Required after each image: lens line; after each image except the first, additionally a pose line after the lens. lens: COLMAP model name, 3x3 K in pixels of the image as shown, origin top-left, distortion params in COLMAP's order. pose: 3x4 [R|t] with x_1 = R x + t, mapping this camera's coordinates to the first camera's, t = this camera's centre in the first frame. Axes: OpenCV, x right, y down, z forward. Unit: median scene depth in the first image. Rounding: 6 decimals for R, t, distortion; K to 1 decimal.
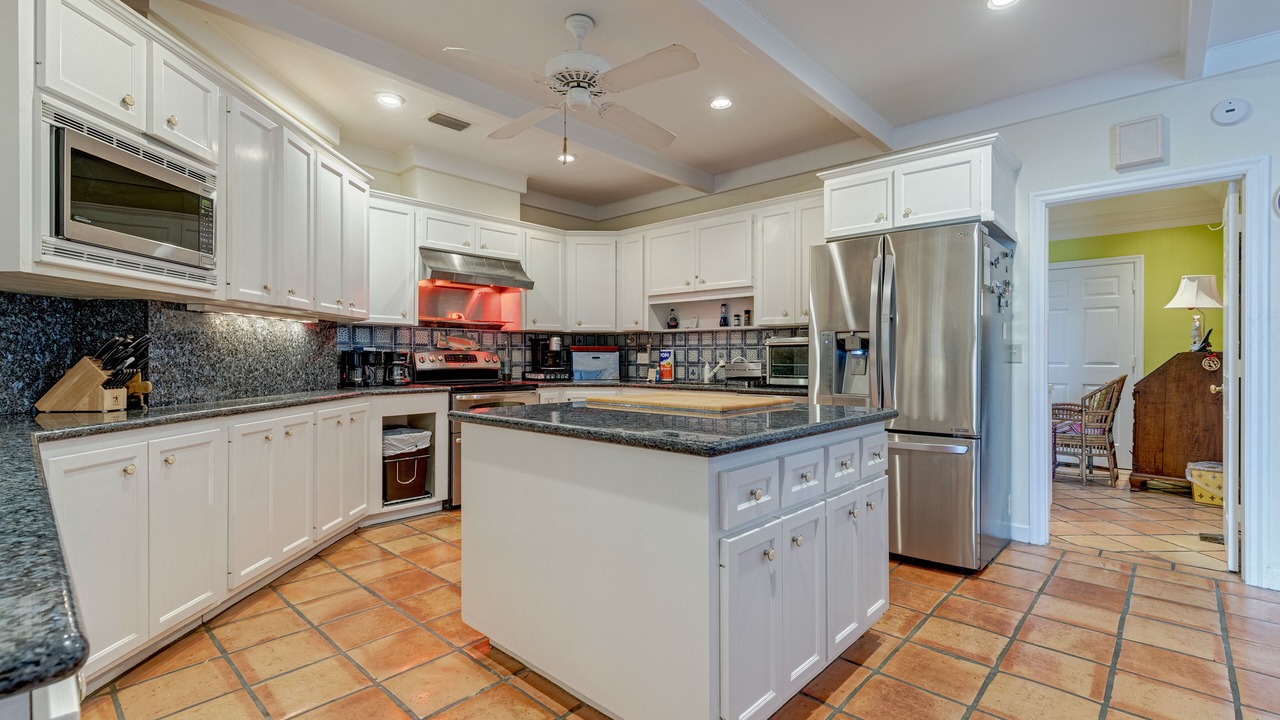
lens RADIAL K [[576.0, 0, 639.8], [0, 576.0, 358.9], [0, 0, 1]] dist [0.003669, -0.000375]
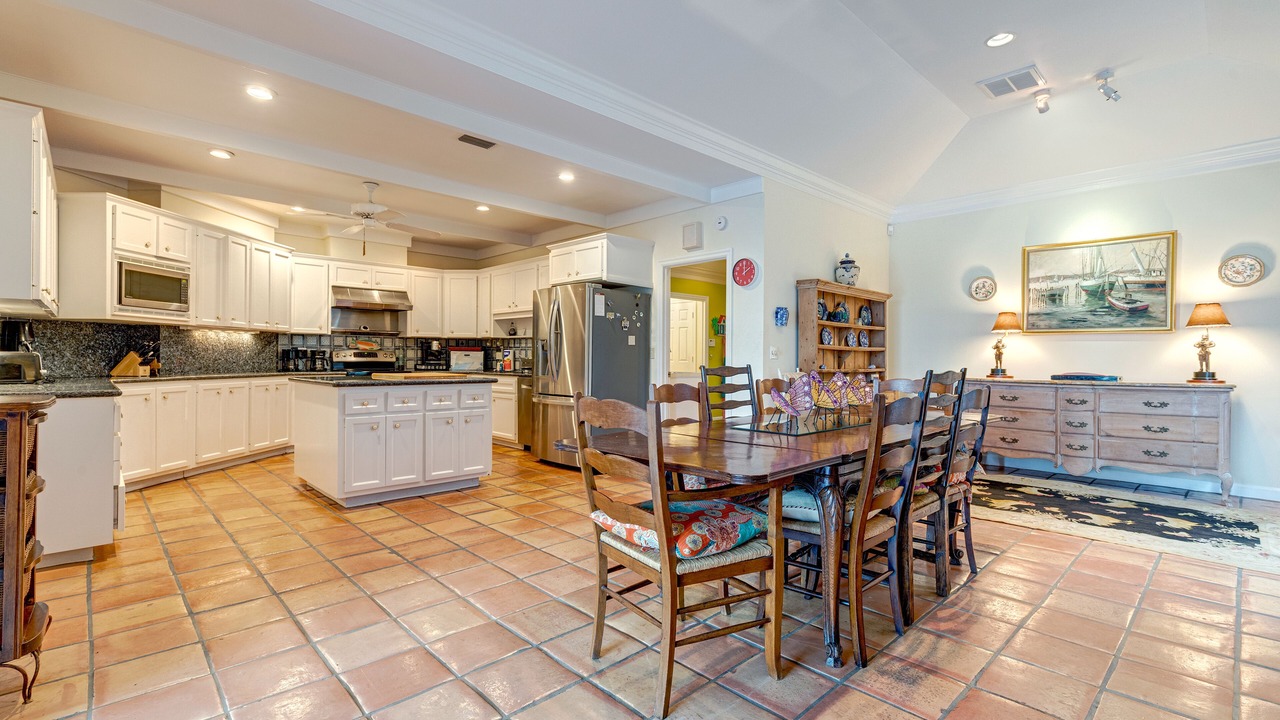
lens RADIAL K [[576.0, 0, 641.2], [0, 576.0, 359.2], [0, 0, 1]] dist [0.003669, -0.000375]
pose [[0.998414, 0.005756, -0.055997, 0.516068], [-0.005825, 0.999982, -0.001069, 0.008050], [0.055990, 0.001393, 0.998430, -0.509482]]
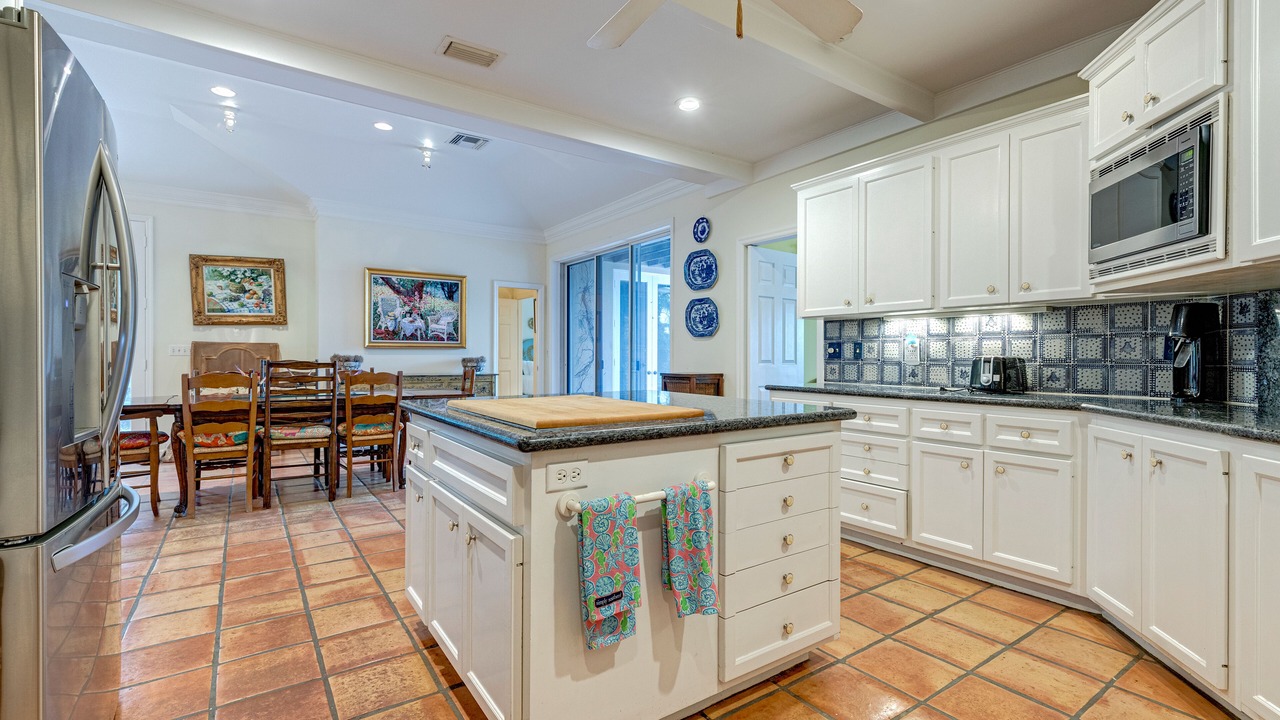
lens RADIAL K [[576.0, 0, 639.7], [0, 576.0, 358.8], [0, 0, 1]] dist [0.003669, -0.000375]
pose [[-0.976500, -0.003767, 0.215485, -0.088861], [-0.001826, 0.999956, 0.009207, 0.001024], [-0.215510, 0.008598, -0.976464, 0.899446]]
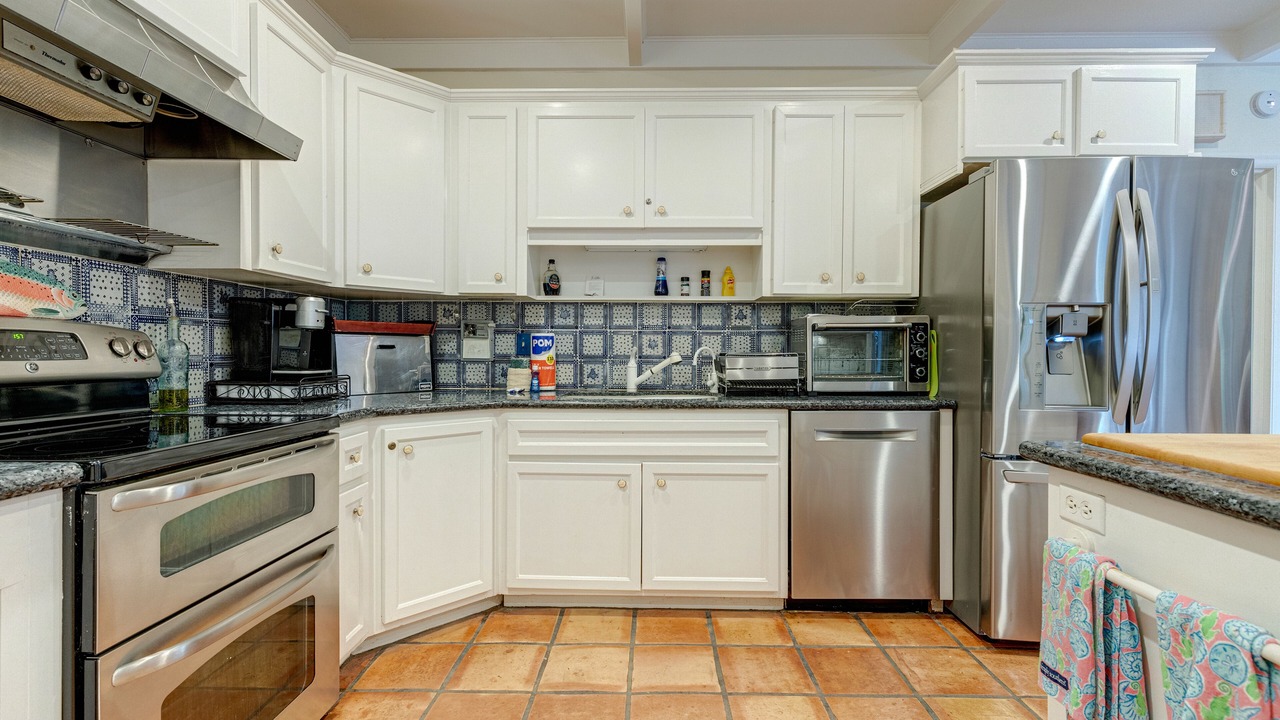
lens RADIAL K [[576.0, 0, 645.4], [0, 576.0, 356.1], [0, 0, 1]] dist [0.003669, -0.000375]
pose [[0.743722, -0.003342, 0.668481, -0.268854], [-0.000659, 0.999983, 0.005732, 0.002854], [-0.668489, -0.004704, 0.743707, 0.577938]]
